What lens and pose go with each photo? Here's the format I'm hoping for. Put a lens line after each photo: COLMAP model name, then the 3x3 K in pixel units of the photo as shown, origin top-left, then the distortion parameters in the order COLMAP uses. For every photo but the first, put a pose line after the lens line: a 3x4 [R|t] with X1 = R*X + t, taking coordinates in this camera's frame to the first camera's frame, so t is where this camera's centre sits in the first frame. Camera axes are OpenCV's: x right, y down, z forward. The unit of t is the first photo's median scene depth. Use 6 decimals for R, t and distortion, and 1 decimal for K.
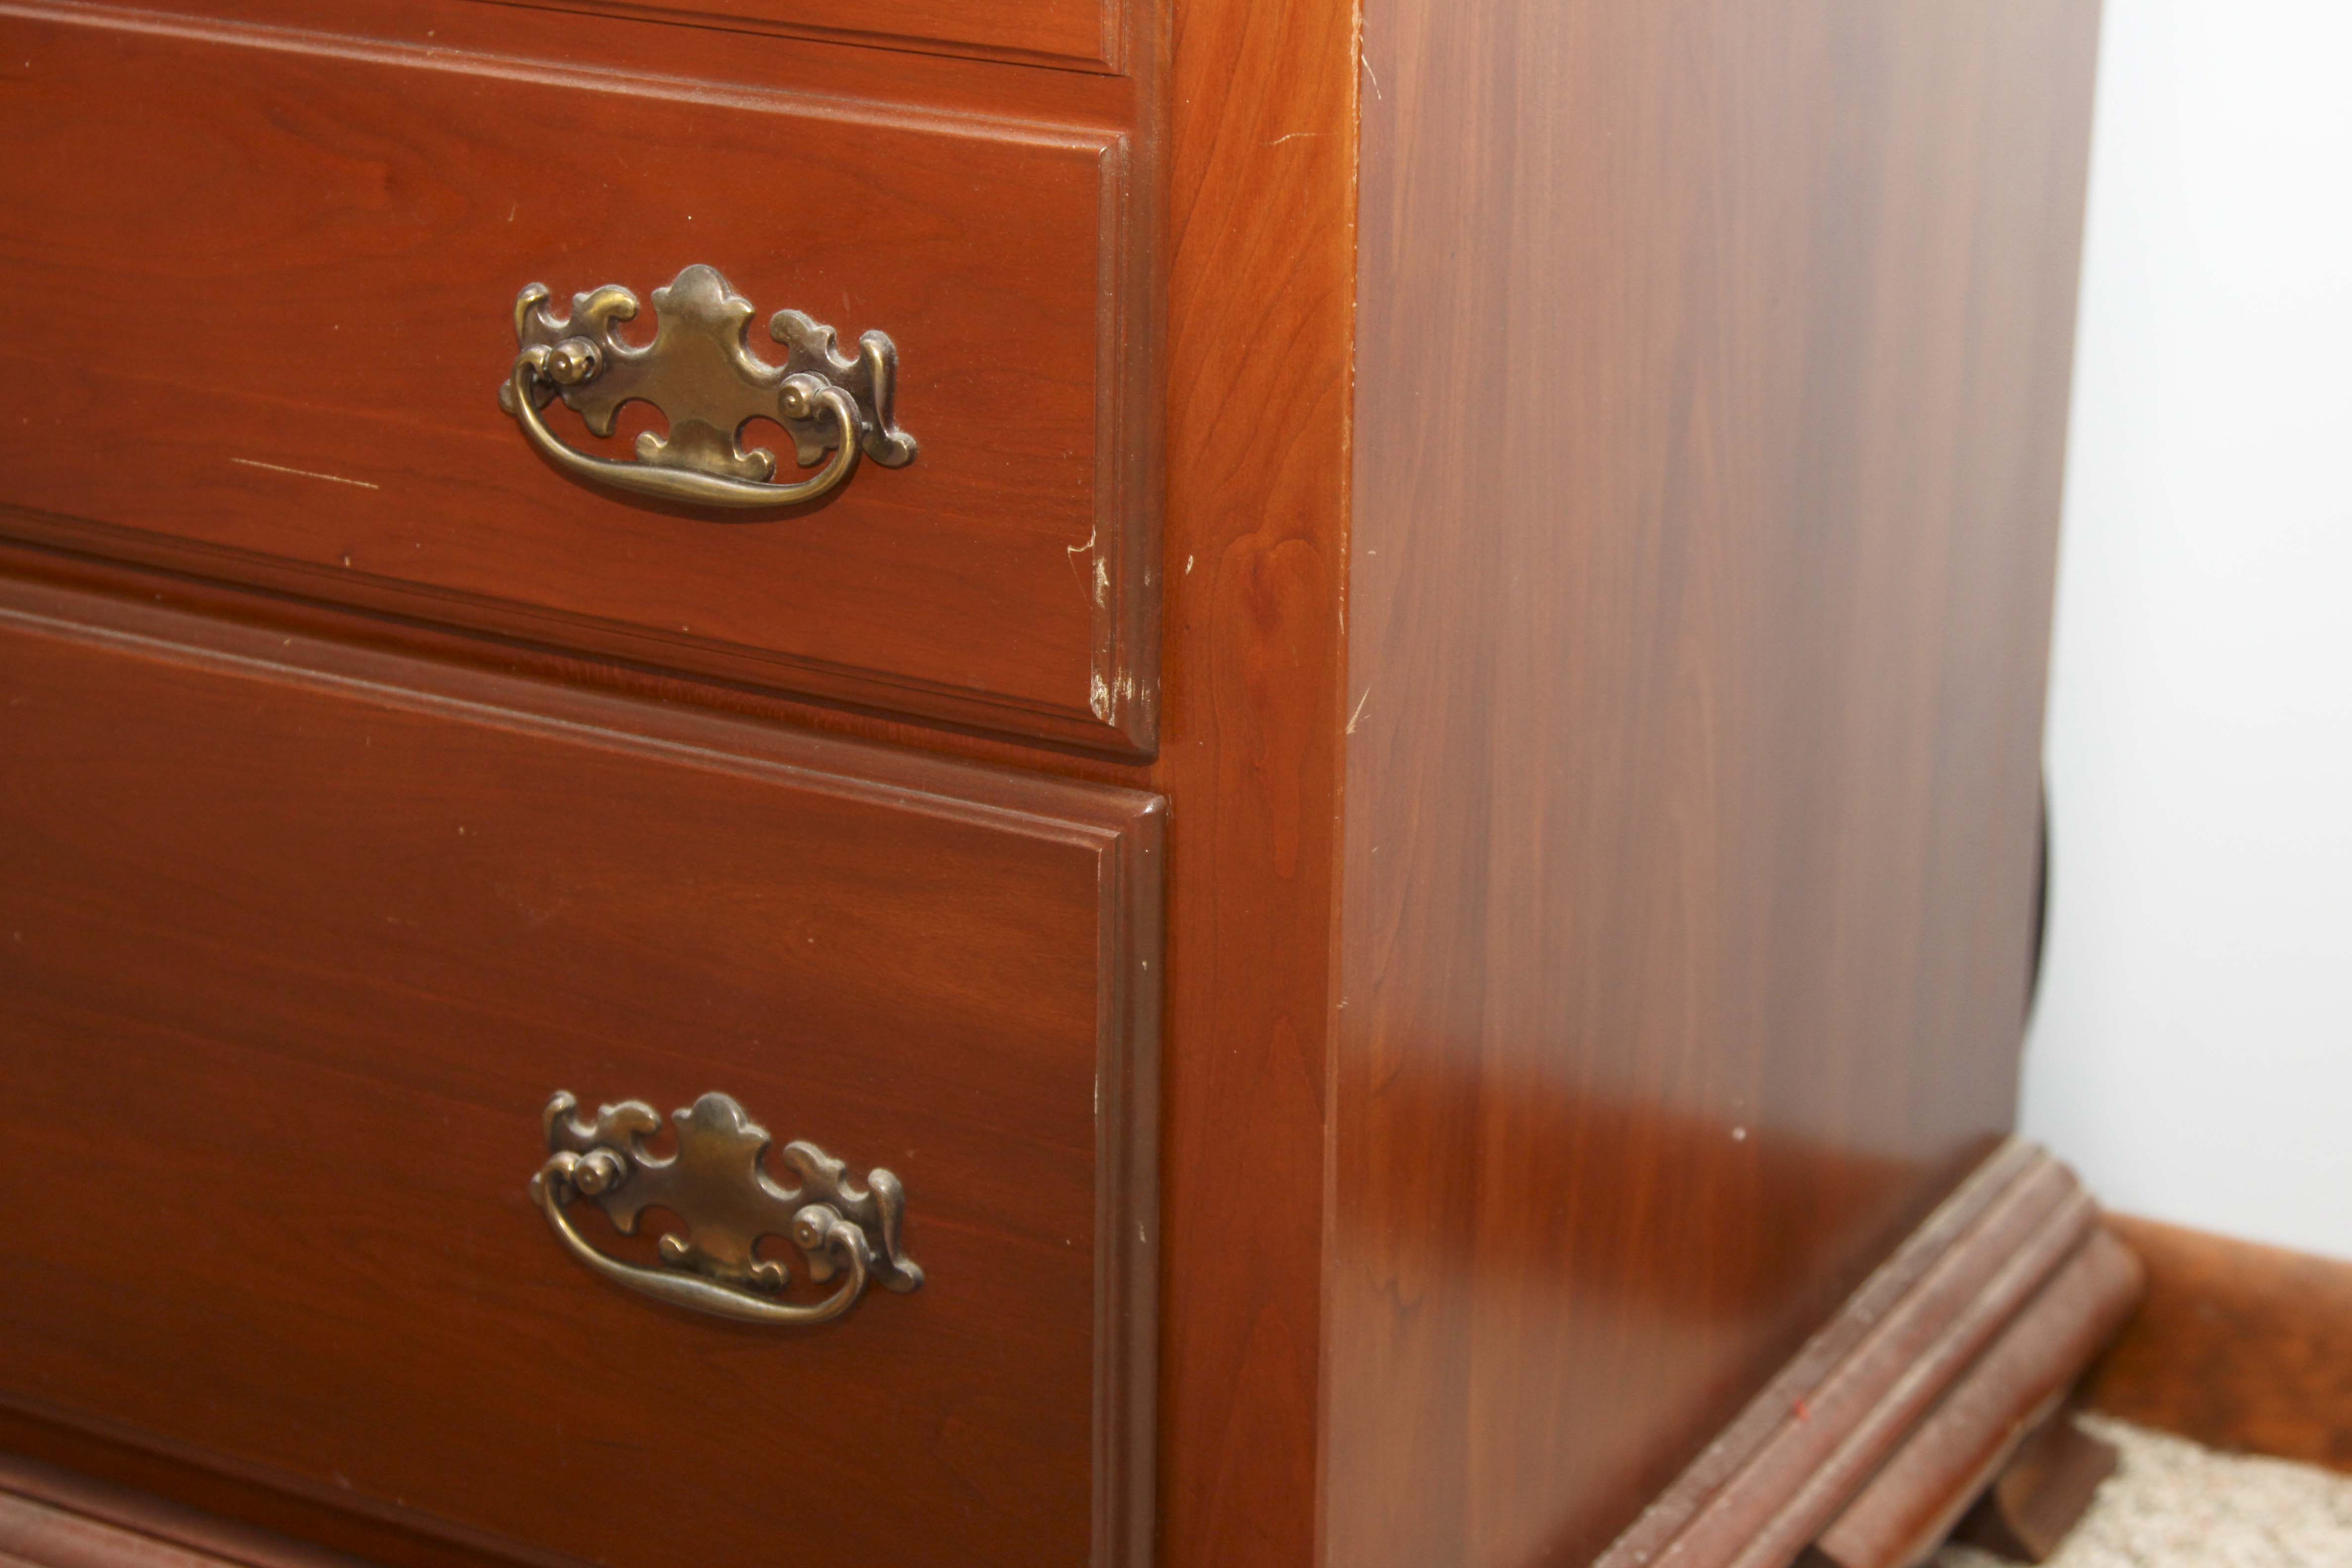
lens RADIAL K [[4604.2, 0, 1185.7], [0, 4604.2, 771.8], [0, 0, 1]] dist [0.065583, 0.000000]
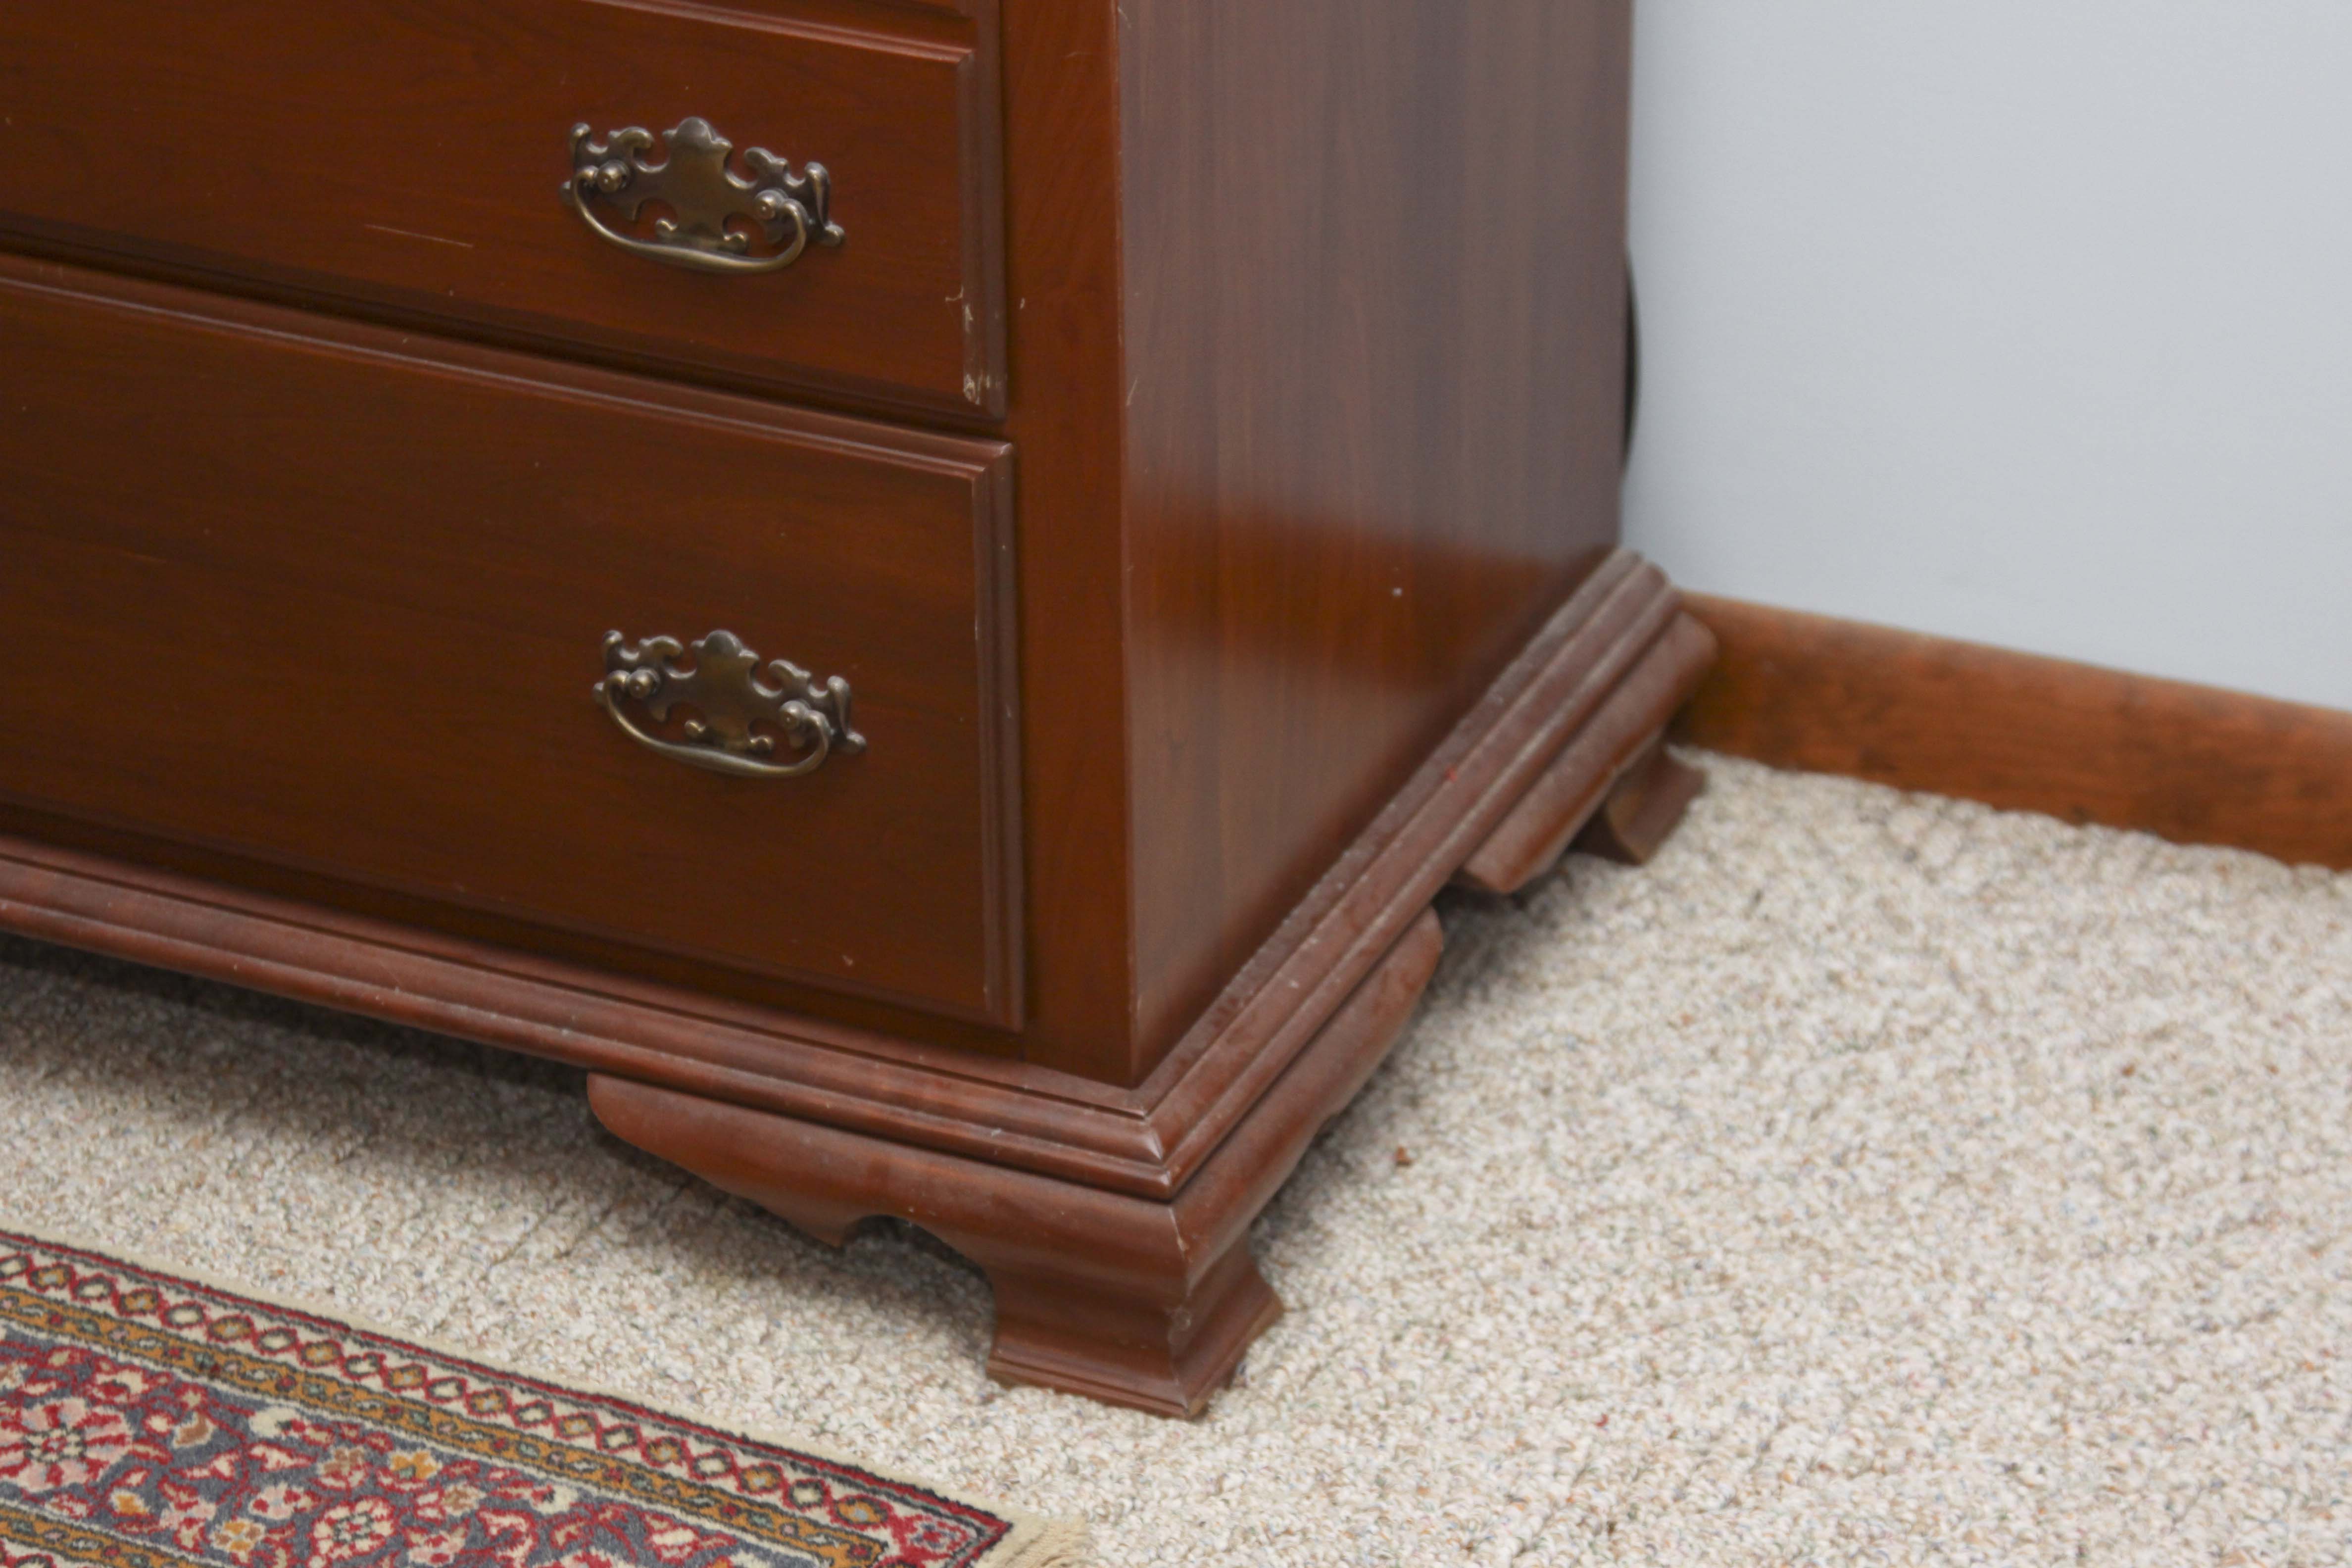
lens RADIAL K [[6258.9, 0, 1190.5], [0, 6258.9, 795.3], [0, 0, 1]] dist [0.242374, 0.000000]
pose [[0.996707, -0.057398, 0.057278, -0.068147], [0.047155, 0.984924, 0.166435, -0.213808], [-0.065968, -0.163186, 0.984387, -1.060902]]
